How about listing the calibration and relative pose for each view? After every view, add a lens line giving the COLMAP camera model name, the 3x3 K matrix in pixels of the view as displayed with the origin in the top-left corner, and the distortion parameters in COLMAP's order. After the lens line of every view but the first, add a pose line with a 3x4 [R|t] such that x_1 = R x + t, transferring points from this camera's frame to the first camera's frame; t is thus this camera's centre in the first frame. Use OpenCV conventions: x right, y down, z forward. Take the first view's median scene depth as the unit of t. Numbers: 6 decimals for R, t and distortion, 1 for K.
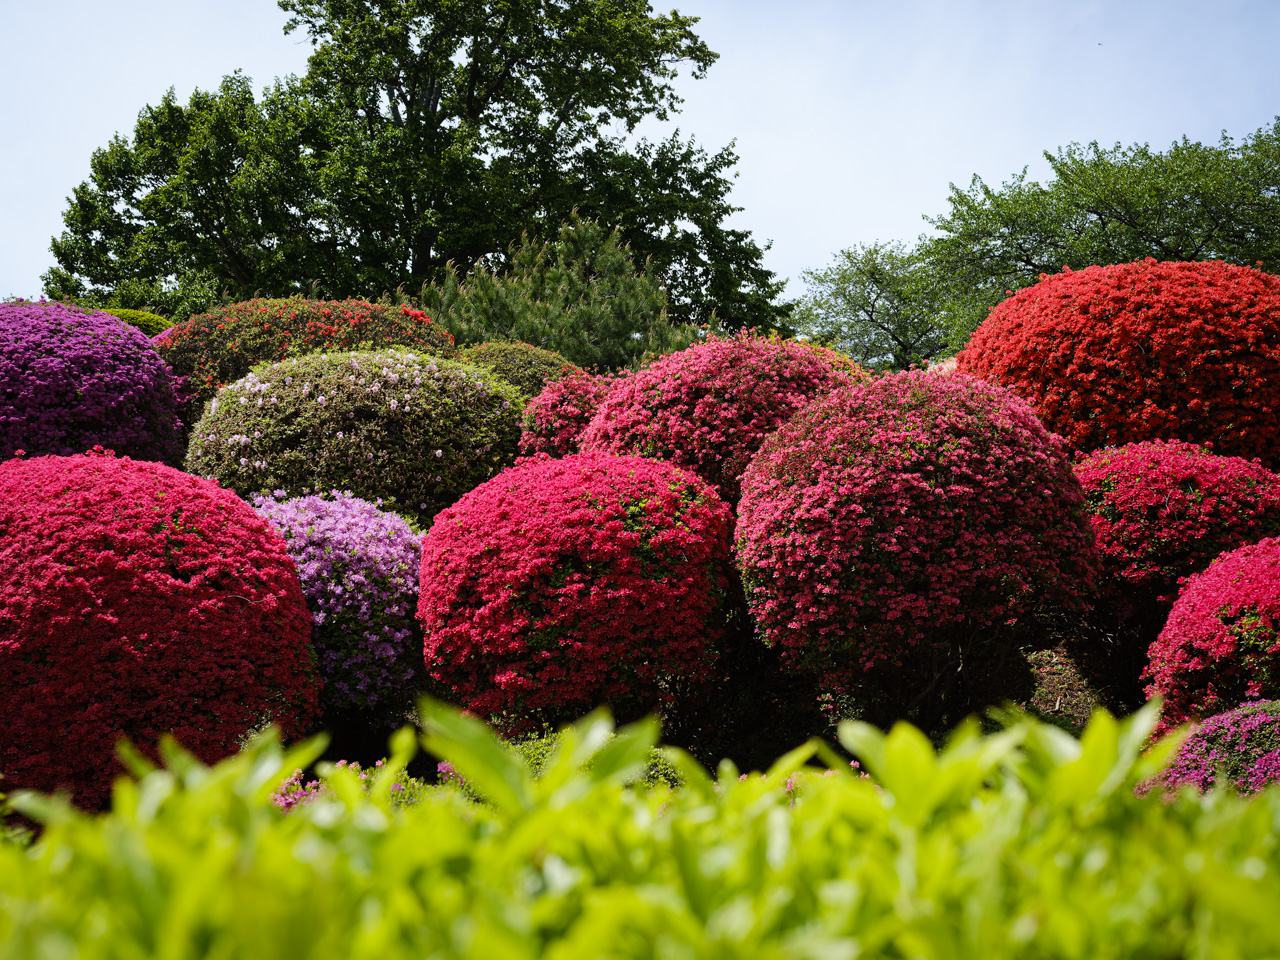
lens RADIAL K [[1870.7, 0, 639.4], [0, 1870.7, 479.8], [0, 0, 1]] dist [-0.067438, 0.000000]
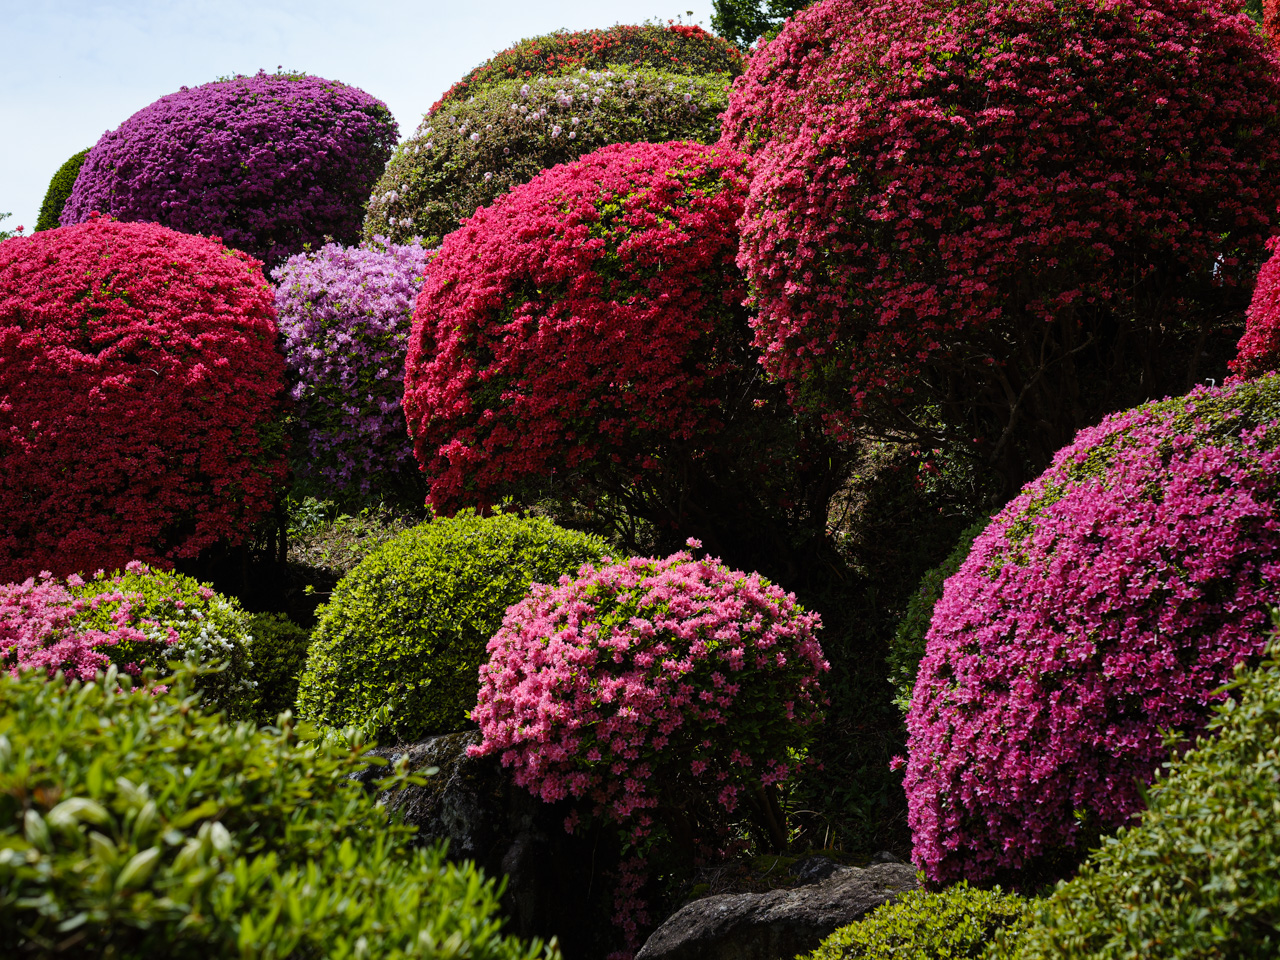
lens RADIAL K [[1870.7, 0, 640.3], [0, 1870.7, 481.1], [0, 0, 1]] dist [-0.067438, 0.000000]
pose [[0.894972, -0.050442, -0.443262, 0.331102], [0.093472, 0.992736, 0.075755, 0.068710], [0.436221, -0.109231, 0.893185, 0.355848]]
